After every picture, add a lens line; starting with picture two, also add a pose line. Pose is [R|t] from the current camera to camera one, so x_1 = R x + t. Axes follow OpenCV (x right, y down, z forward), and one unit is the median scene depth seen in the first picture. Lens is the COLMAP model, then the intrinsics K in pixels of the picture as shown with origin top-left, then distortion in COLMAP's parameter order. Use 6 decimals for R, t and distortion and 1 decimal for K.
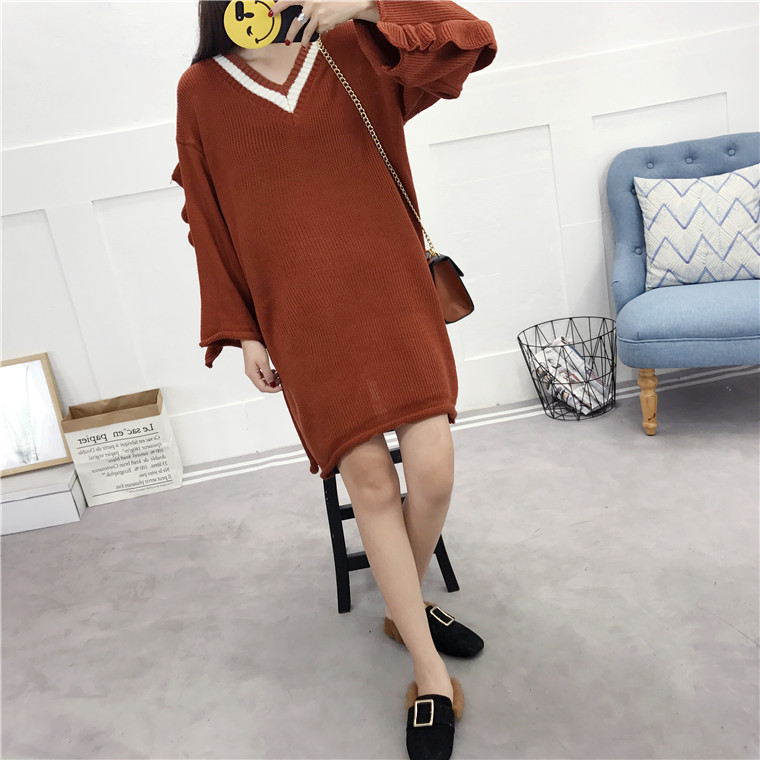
lens RADIAL K [[985.6, 0, 369.1], [0, 985.6, 359.0], [0, 0, 1]] dist [0.011120, -0.015067]
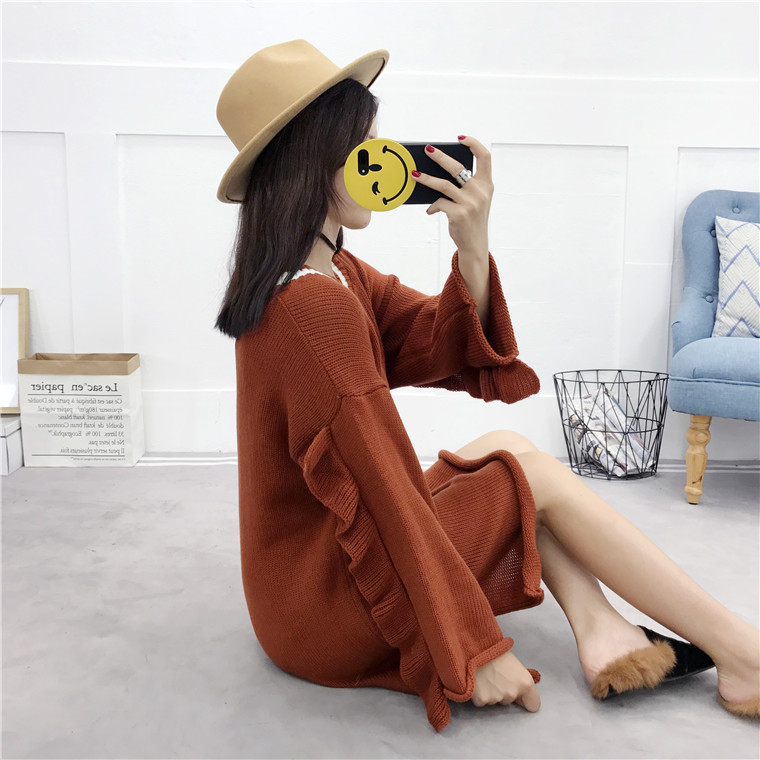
lens RADIAL K [[939.6, 0, 384.9], [0, 939.6, 376.4], [0, 0, 1]] dist [0.002659, -0.045757]
pose [[0.979368, 0.183898, -0.083783, 0.078651], [-0.195524, 0.967080, -0.162873, 0.146967], [0.051073, 0.175894, 0.983083, 0.196246]]
